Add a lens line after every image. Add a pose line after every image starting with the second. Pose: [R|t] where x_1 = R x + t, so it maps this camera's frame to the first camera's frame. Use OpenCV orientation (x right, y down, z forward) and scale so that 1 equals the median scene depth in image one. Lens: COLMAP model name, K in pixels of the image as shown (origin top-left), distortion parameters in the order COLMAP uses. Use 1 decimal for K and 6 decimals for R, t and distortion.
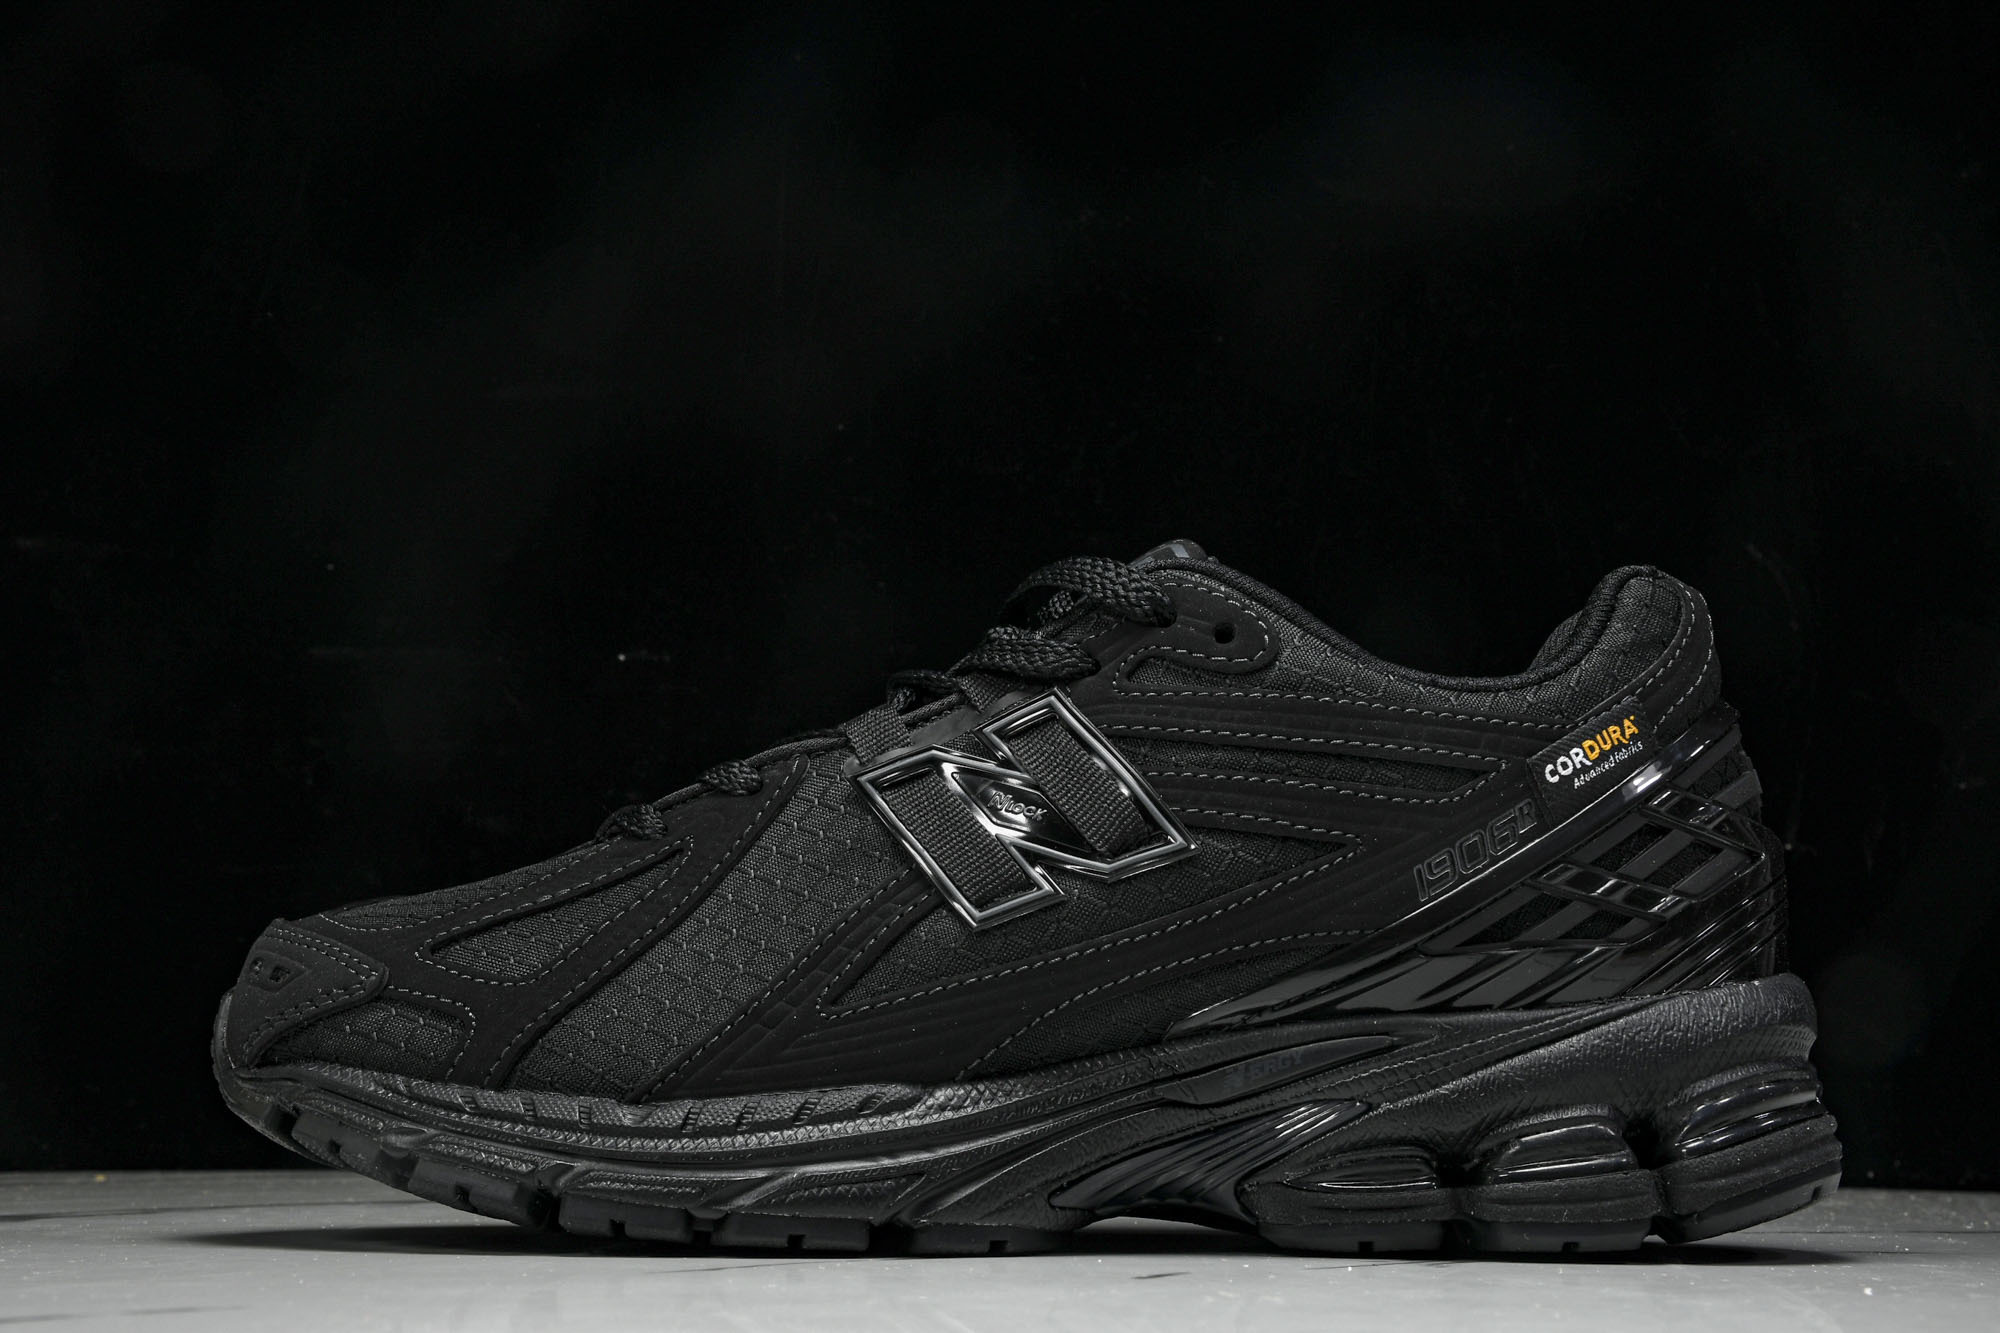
lens RADIAL K [[3347.1, 0, 1017.6], [0, 3347.1, 655.9], [0, 0, 1]] dist [0.037059, 0.000000]
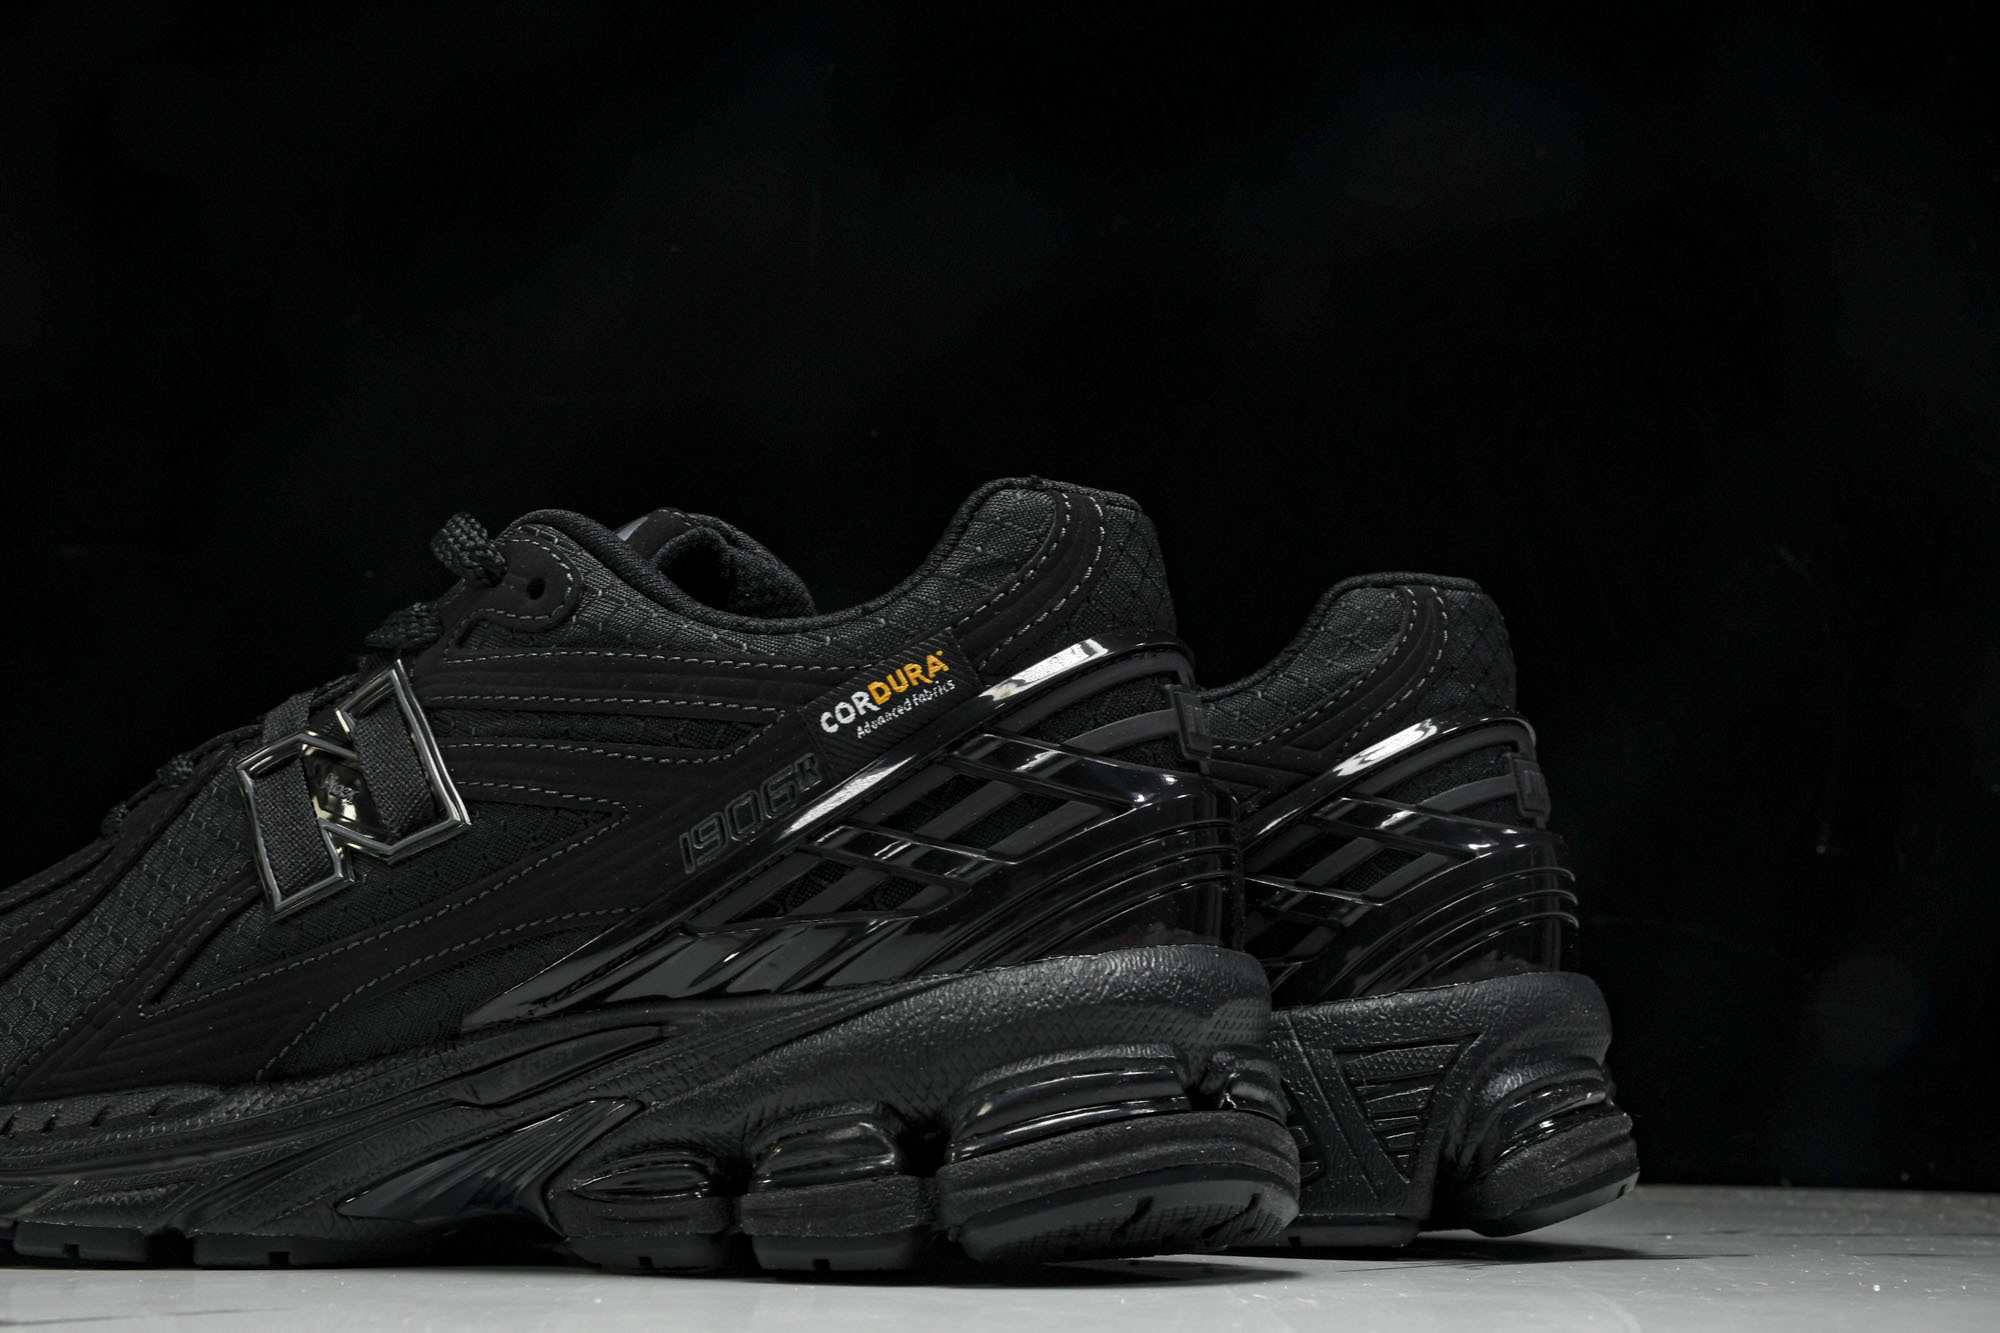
lens RADIAL K [[3347.1, 0, 998.5], [0, 3347.1, 659.3], [0, 0, 1]] dist [0.037059, 0.000000]
pose [[0.915767, -0.059608, -0.397263, 0.550878], [0.061459, 0.998077, -0.008084, 0.028533], [0.396981, -0.017012, 0.917669, 0.218191]]
